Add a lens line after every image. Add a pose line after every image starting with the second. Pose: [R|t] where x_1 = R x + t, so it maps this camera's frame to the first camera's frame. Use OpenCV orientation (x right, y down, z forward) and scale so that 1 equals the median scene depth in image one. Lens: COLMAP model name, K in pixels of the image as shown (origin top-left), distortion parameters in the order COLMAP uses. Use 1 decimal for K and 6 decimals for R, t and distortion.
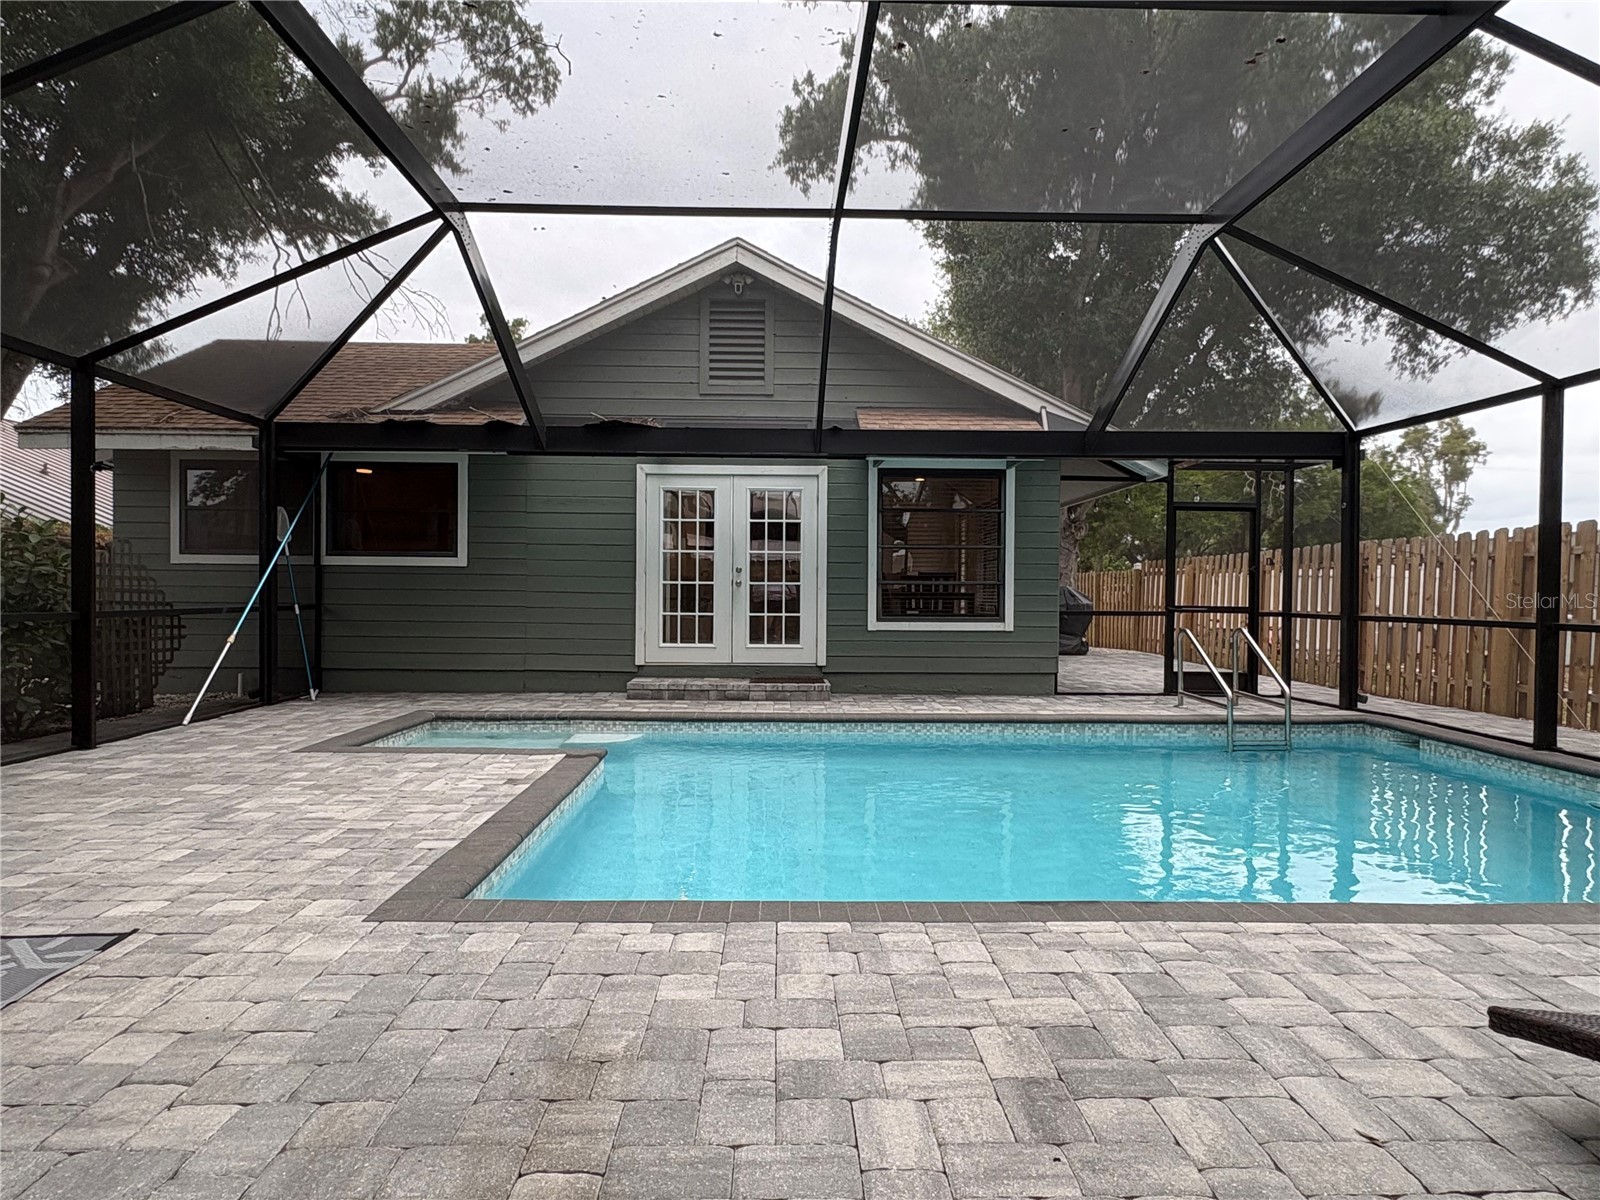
lens RADIAL K [[925.4, 0, 798.5], [0, 925.4, 604.4], [0, 0, 1]] dist [-0.000348, 0.003999]
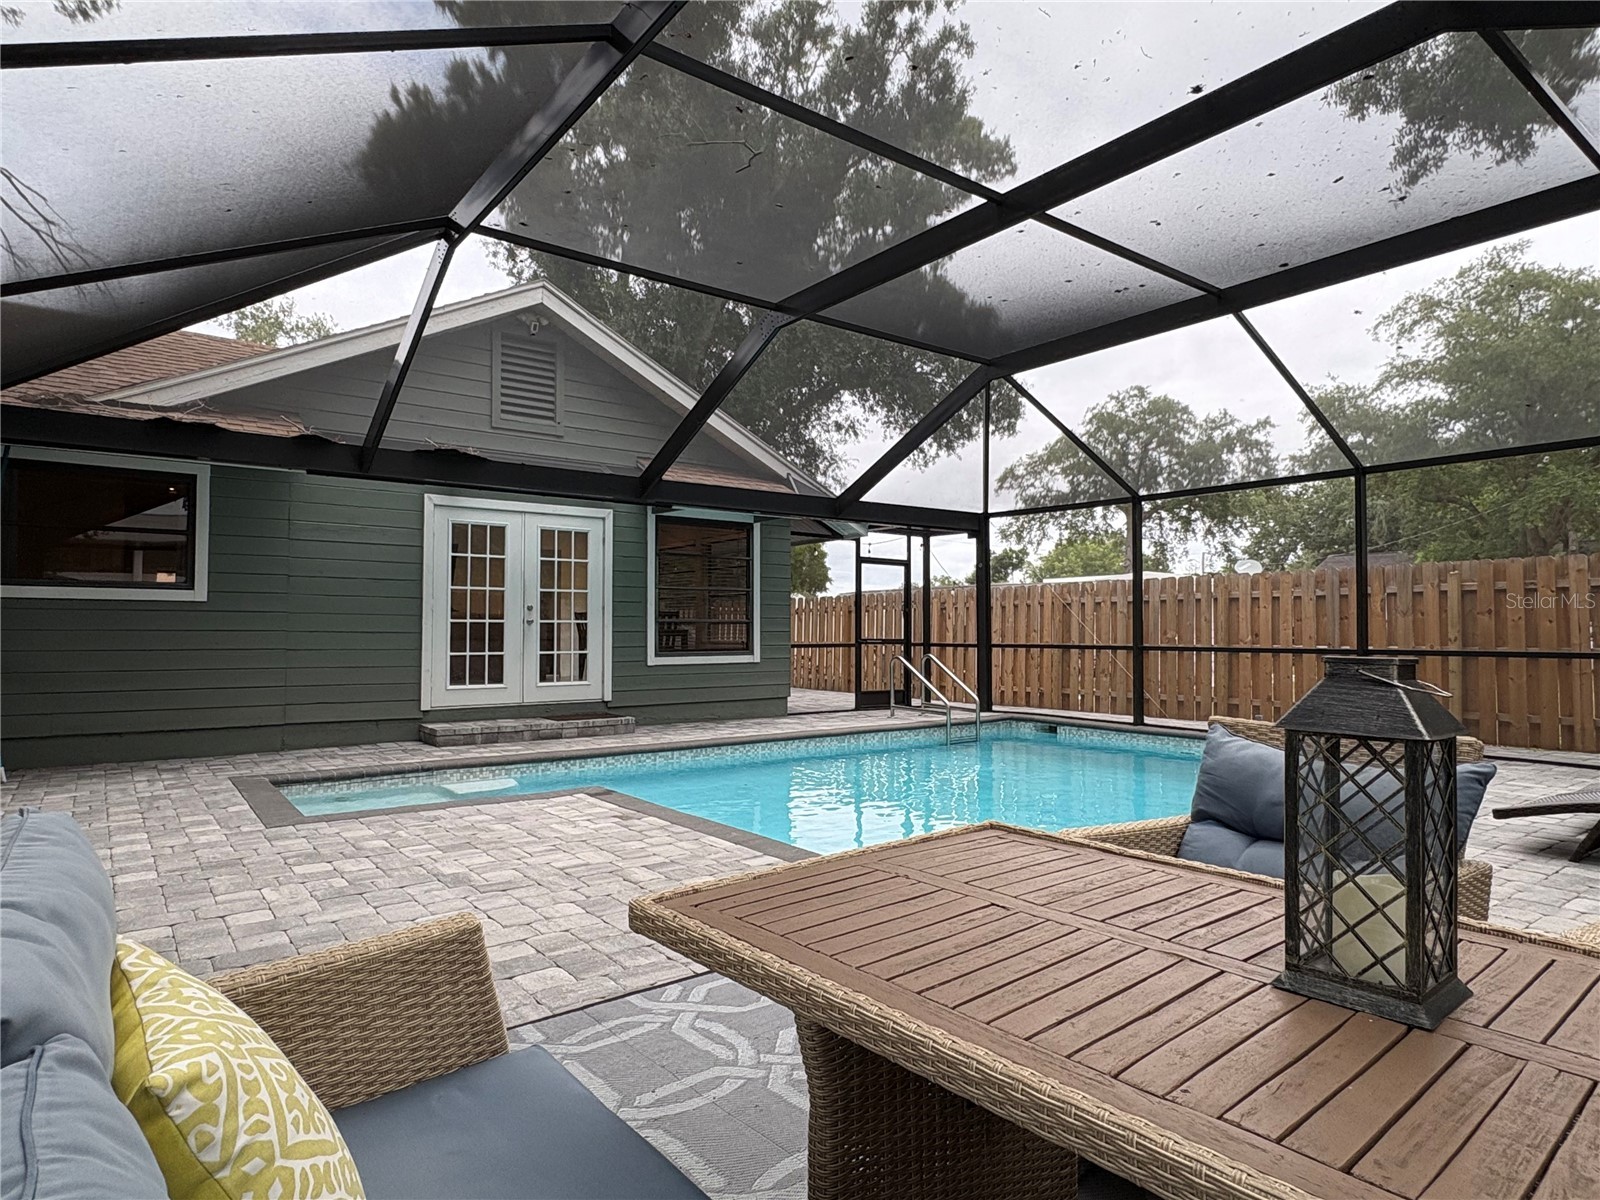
lens RADIAL K [[925.4, 0, 804.3], [0, 925.4, 602.0], [0, 0, 1]] dist [-0.000348, 0.003999]
pose [[0.809314, 0.010880, 0.587275, -0.408119], [0.014234, 0.999171, -0.038128, -0.001744], [-0.587204, 0.039217, 0.808489, 0.028505]]
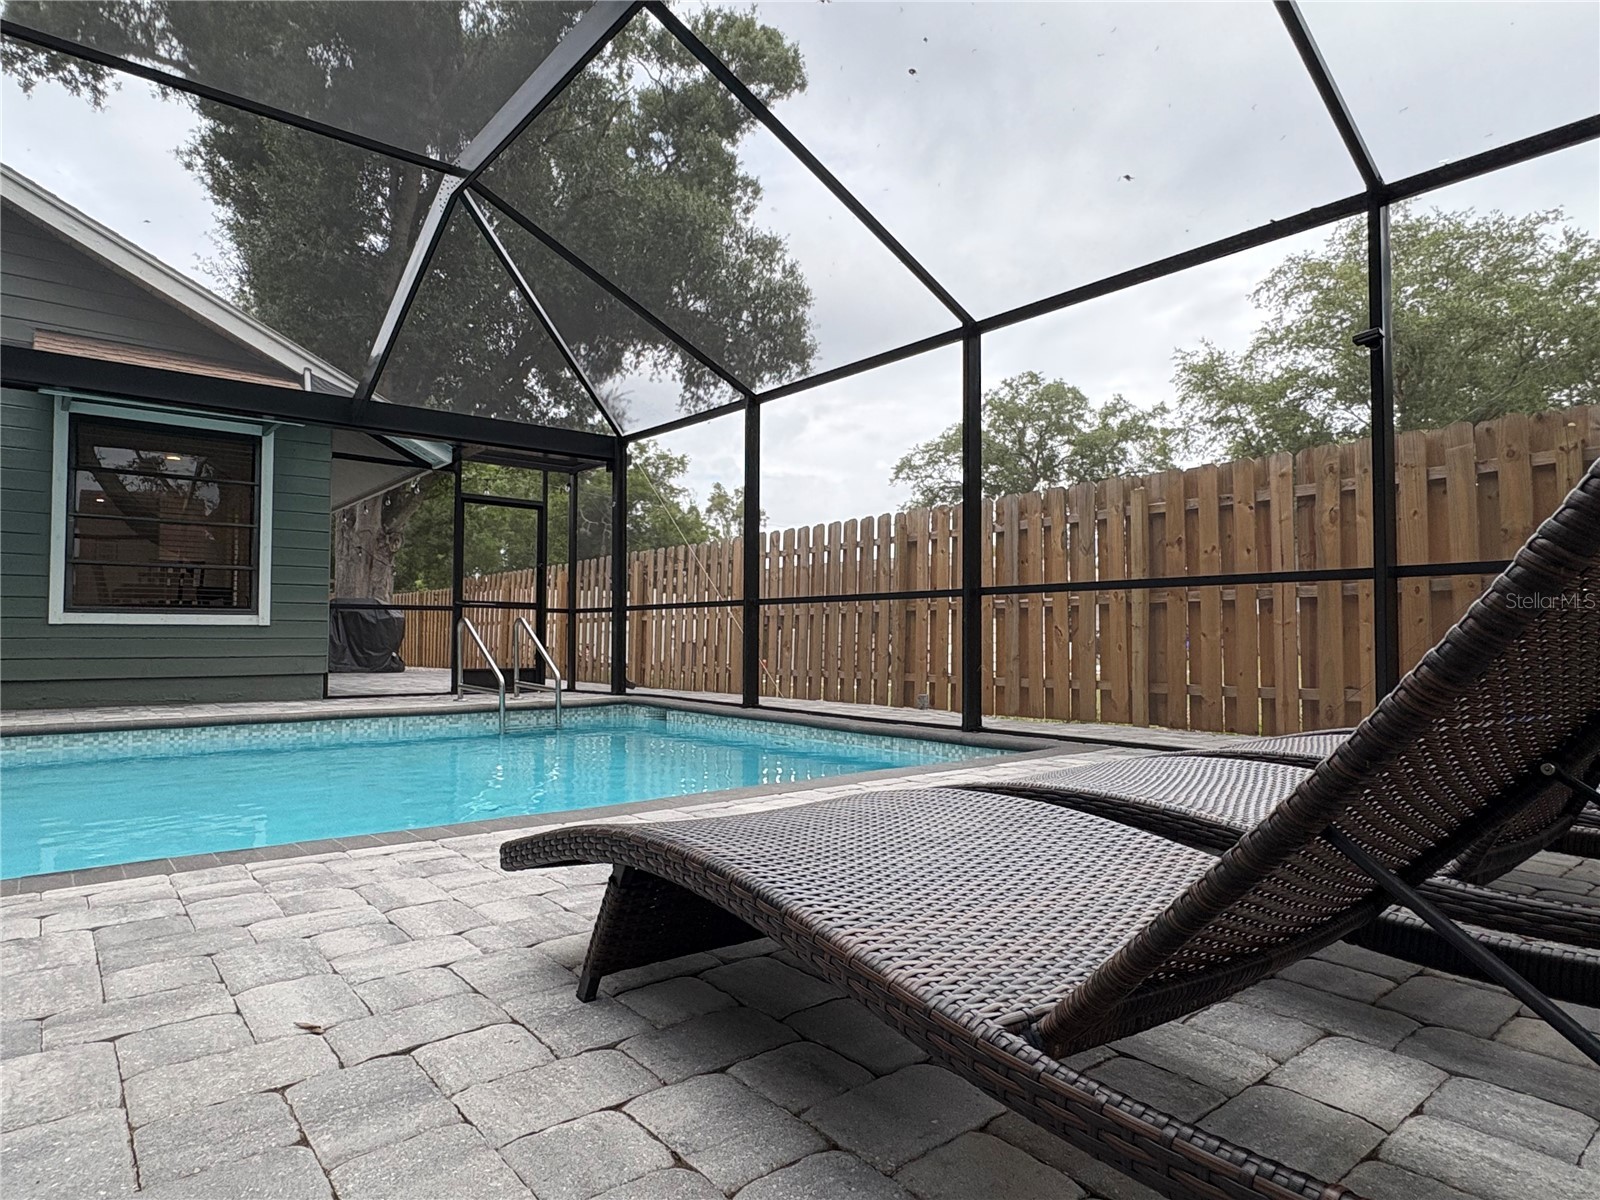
lens RADIAL K [[925.4, 0, 796.4], [0, 925.4, 598.2], [0, 0, 1]] dist [-0.000348, 0.003999]
pose [[0.786424, 0.019800, 0.617370, 0.087946], [0.012967, 0.998737, -0.048549, 0.052185], [-0.617551, 0.046186, 0.785174, 0.030111]]
